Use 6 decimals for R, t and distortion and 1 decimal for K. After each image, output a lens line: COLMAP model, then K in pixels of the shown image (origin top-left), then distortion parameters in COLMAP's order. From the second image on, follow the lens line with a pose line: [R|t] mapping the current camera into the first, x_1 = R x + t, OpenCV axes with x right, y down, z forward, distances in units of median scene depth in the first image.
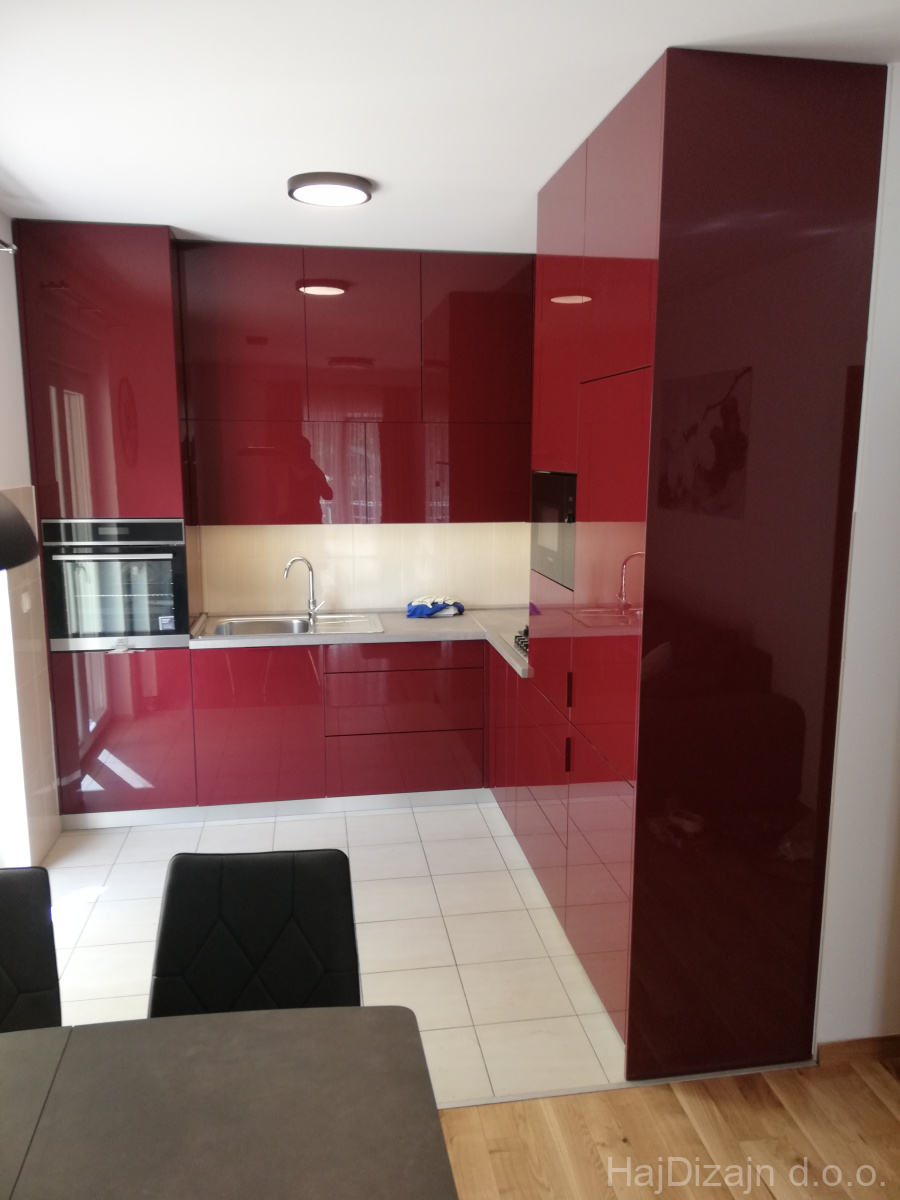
lens RADIAL K [[901.5, 0, 470.9], [0, 901.5, 604.8], [0, 0, 1]] dist [0.081034, -0.108161]
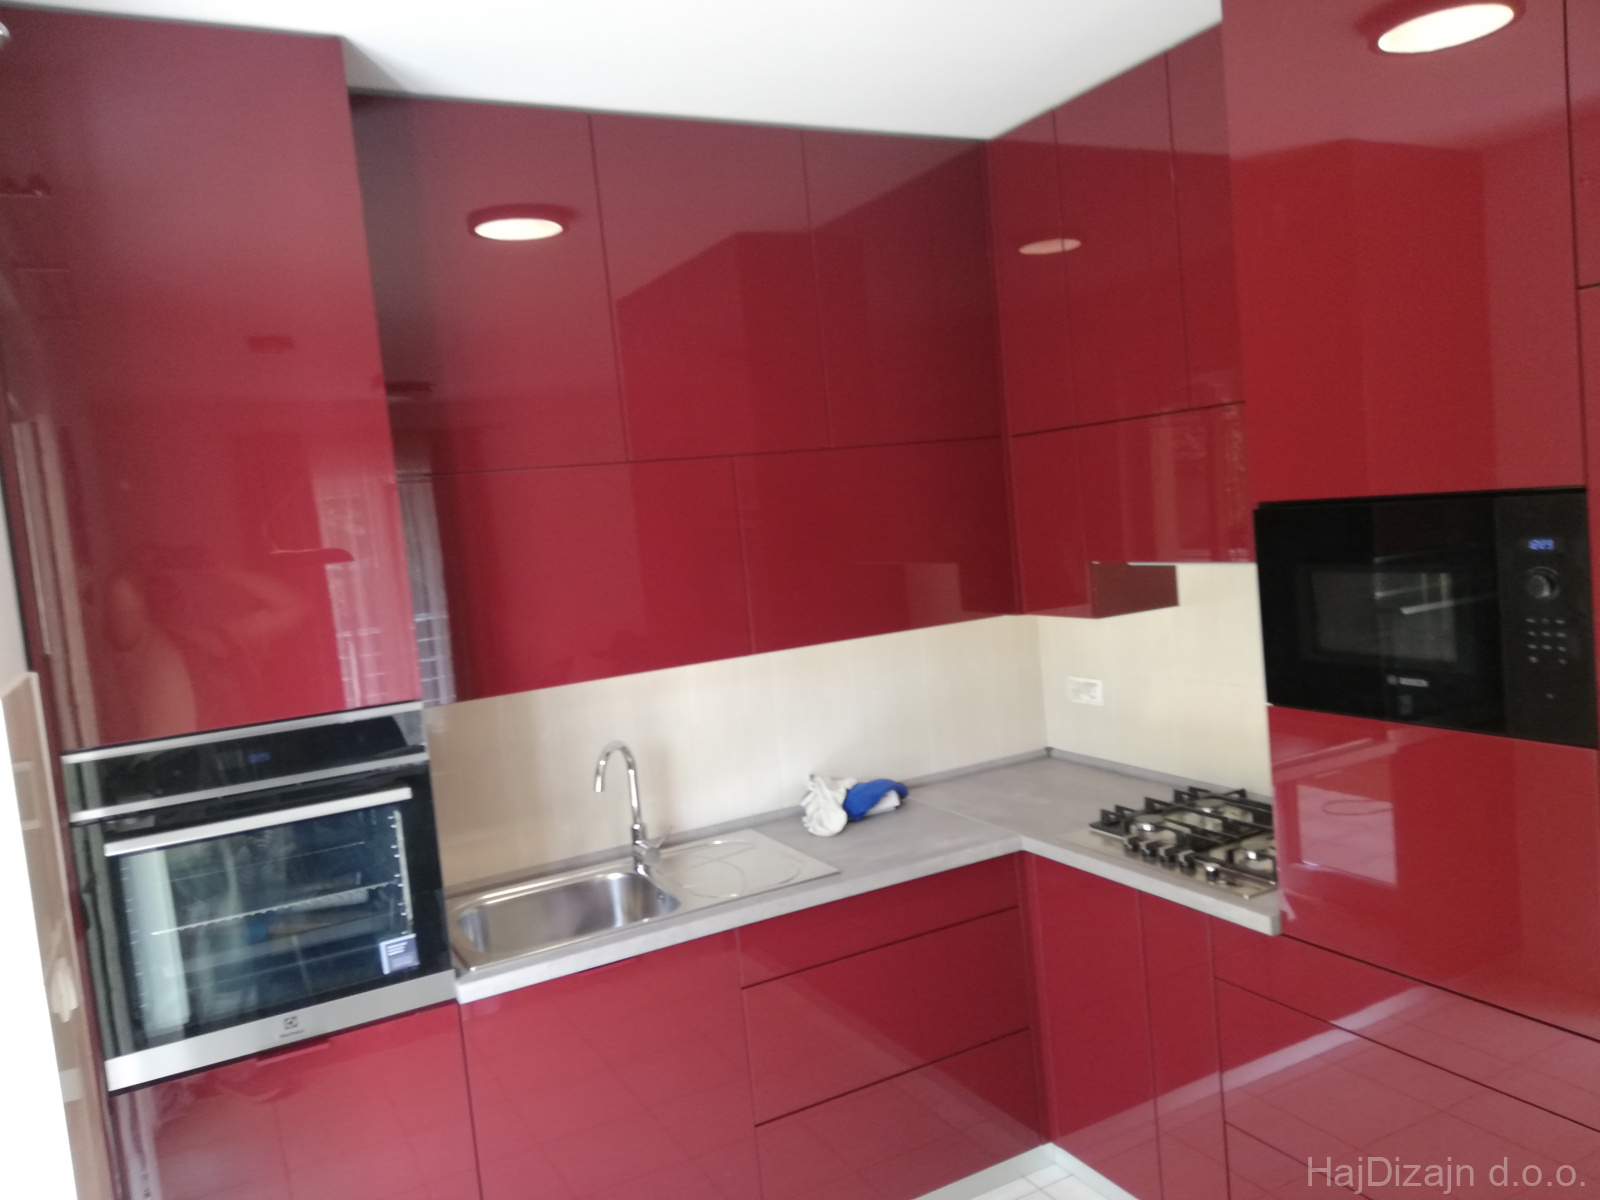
lens RADIAL K [[1190.7, 0, 800.0], [0, 1190.7, 600.0], [0, 0, 1]] dist [0.079087, -0.107663]
pose [[0.946369, -0.115333, 0.301802, -0.279625], [0.144366, 0.986628, -0.075657, -0.065657], [-0.289040, 0.115169, 0.950364, 0.360642]]
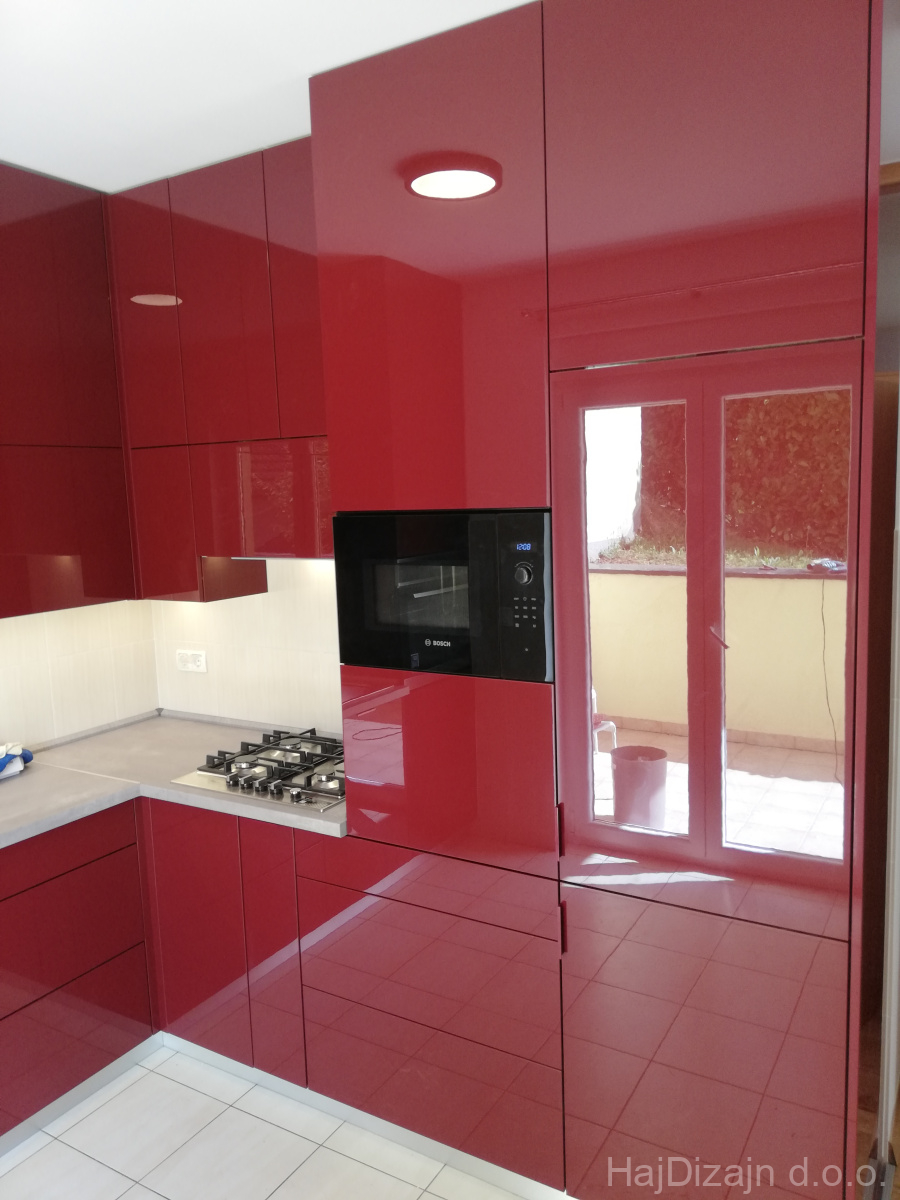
lens RADIAL K [[900.2, 0, 469.0], [0, 900.2, 594.1], [0, 0, 1]] dist [0.065266, -0.102036]
pose [[0.648519, -0.116440, 0.752240, -0.273866], [0.161355, 0.986802, 0.013640, -0.066077], [-0.743901, 0.112532, 0.658748, 0.398834]]
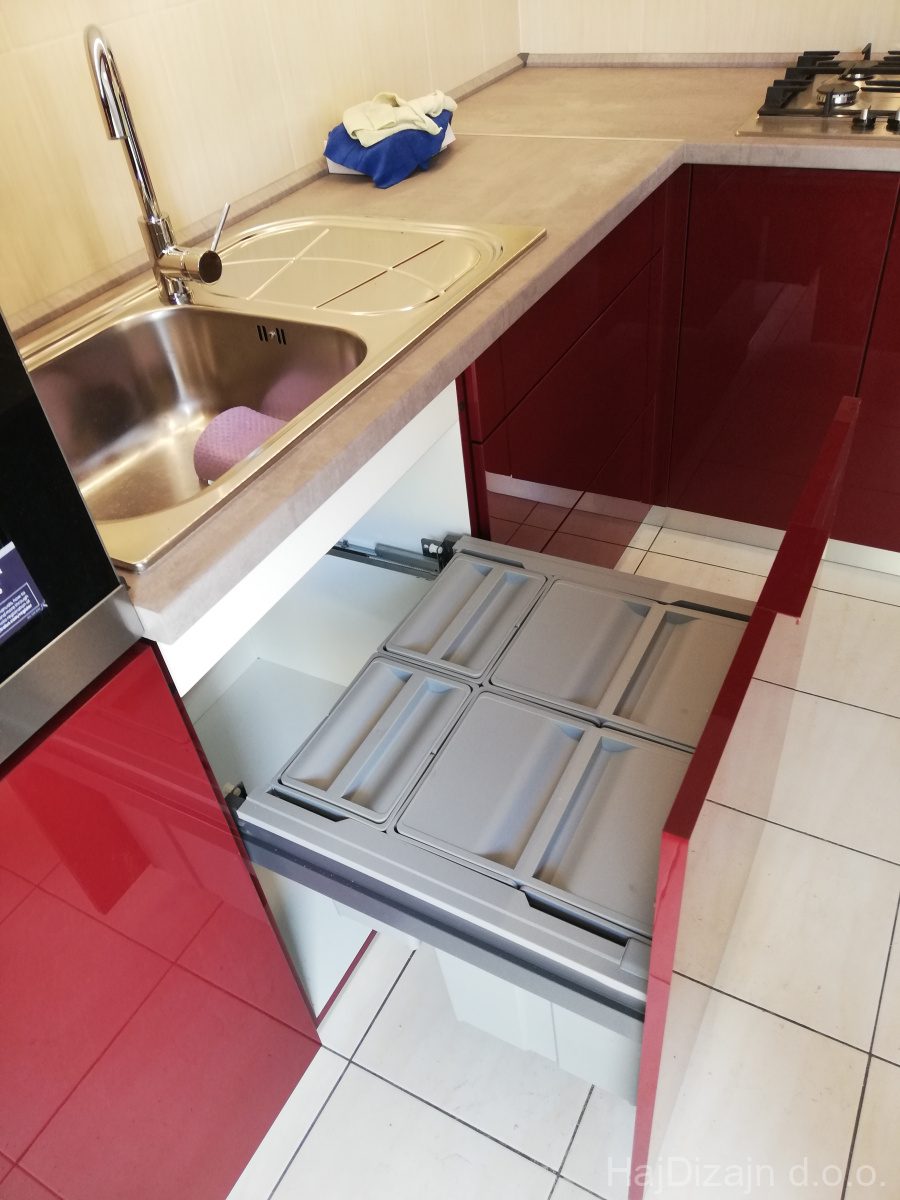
lens RADIAL K [[893.1, 0, 457.1], [0, 893.1, 594.5], [0, 0, 1]] dist [0.079087, -0.107663]
pose [[0.615440, -0.551379, 0.563218, -0.336237], [0.224347, 0.807566, 0.545441, -0.041455], [-0.755580, -0.209330, 0.620709, 0.769094]]
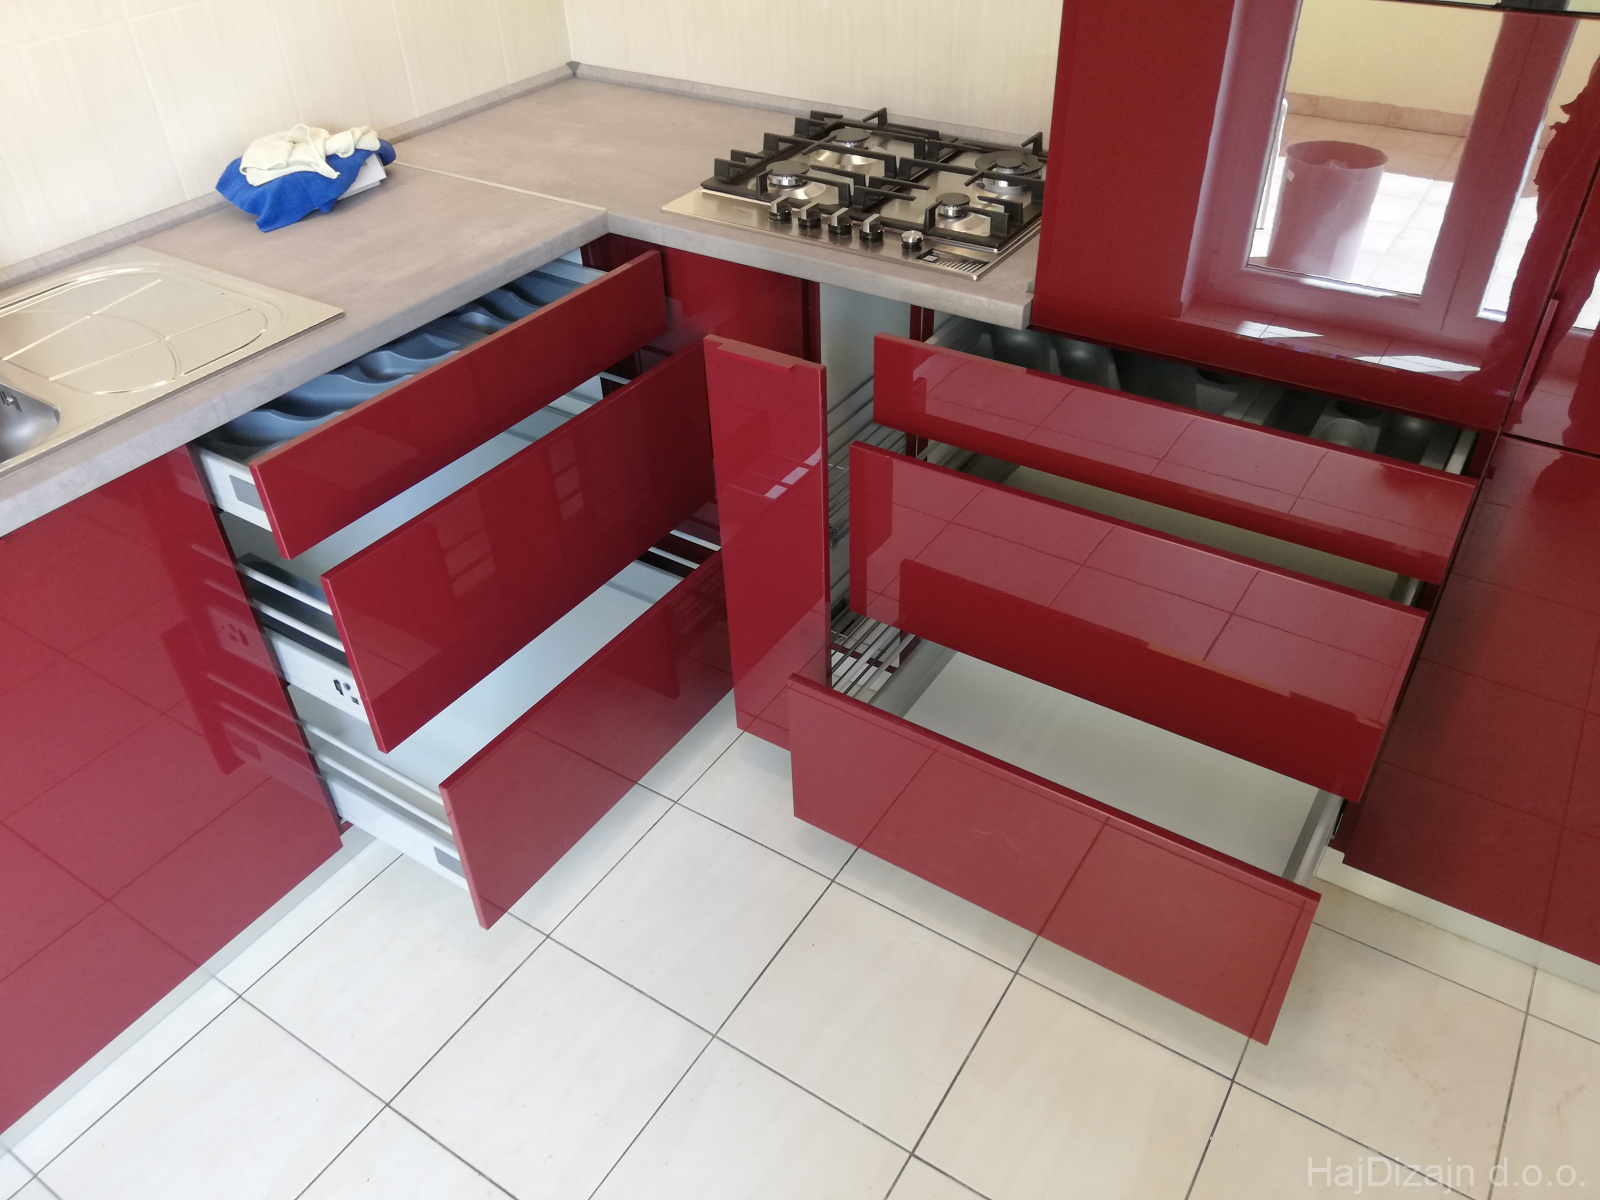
lens RADIAL K [[1207.4, 0, 803.7], [0, 1207.4, 581.3], [0, 0, 1]] dist [0.070101, -0.120181]
pose [[0.685355, -0.458369, 0.565850, -0.243053], [0.154571, 0.850905, 0.502064, -0.066261], [-0.711615, -0.256628, 0.654023, 0.589408]]
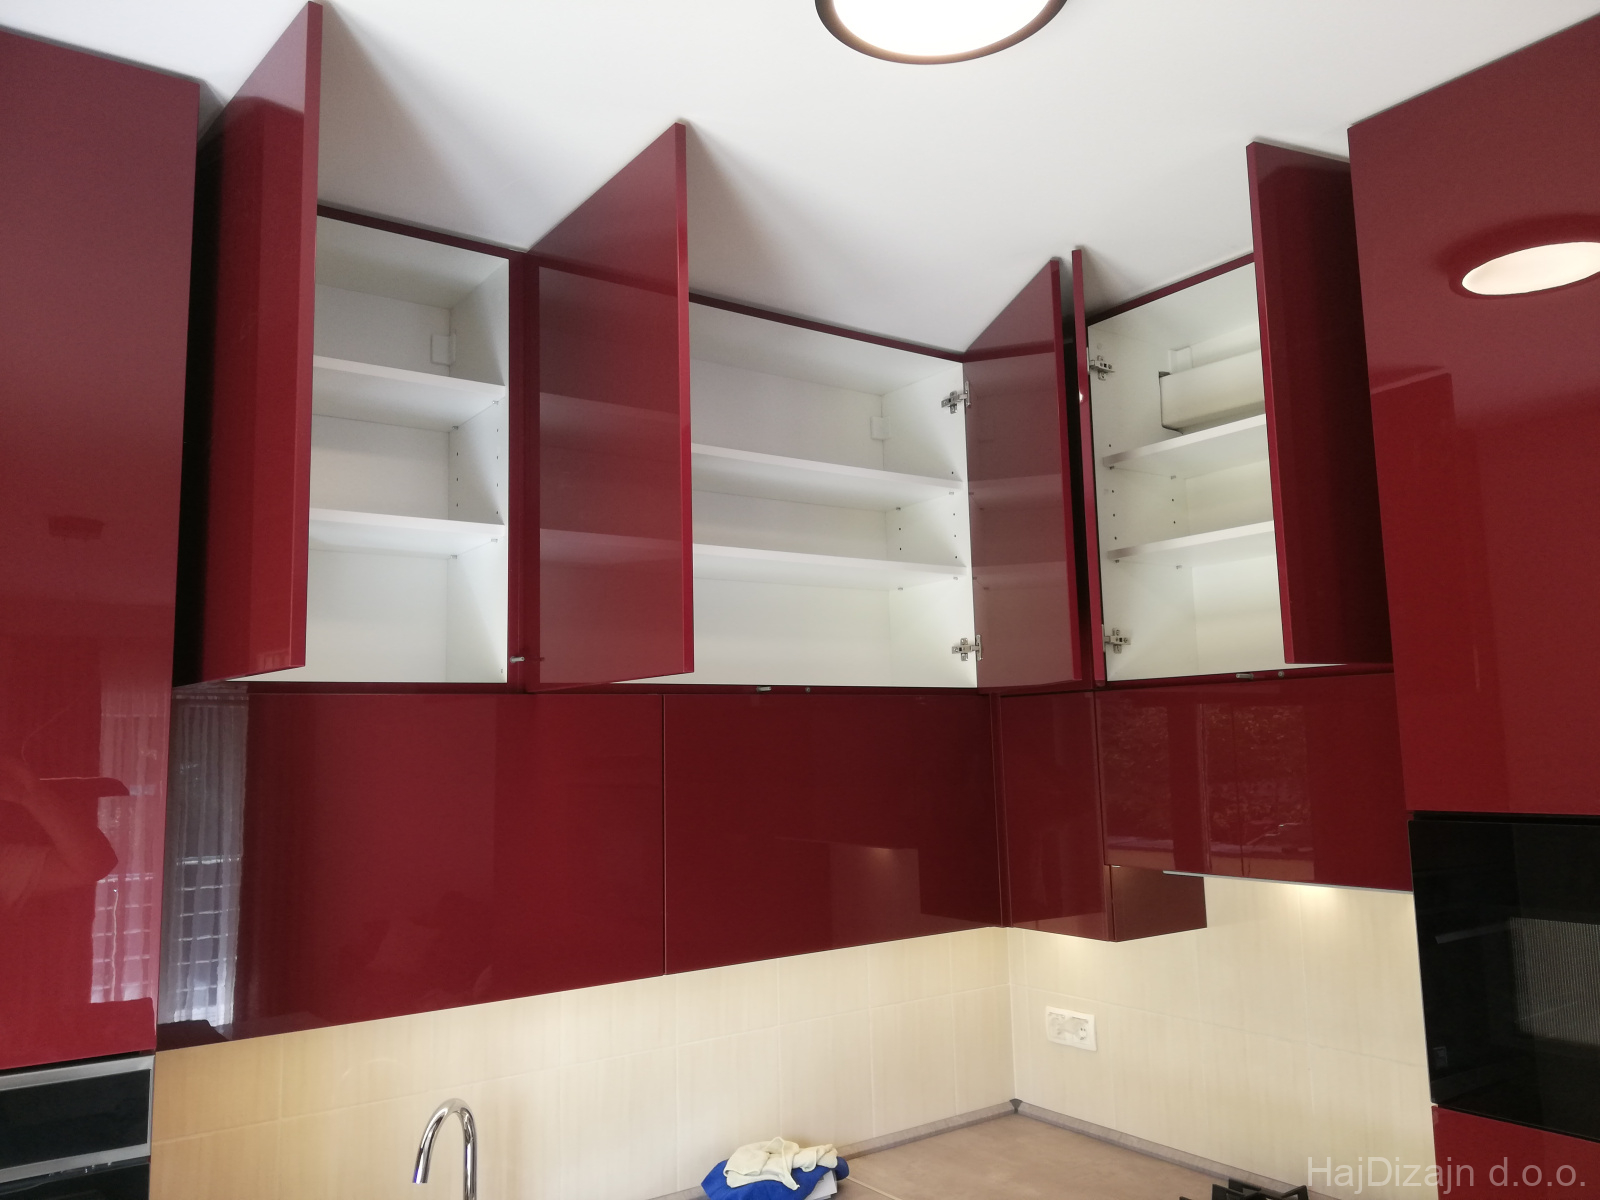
lens RADIAL K [[1217.6, 0, 797.8], [0, 1217.6, 581.1], [0, 0, 1]] dist [-0.000972, -0.006132]
pose [[0.904184, 0.029981, 0.426090, -0.269964], [0.100113, 0.954873, -0.279632, -0.097041], [-0.415246, 0.295496, 0.860379, 0.513991]]
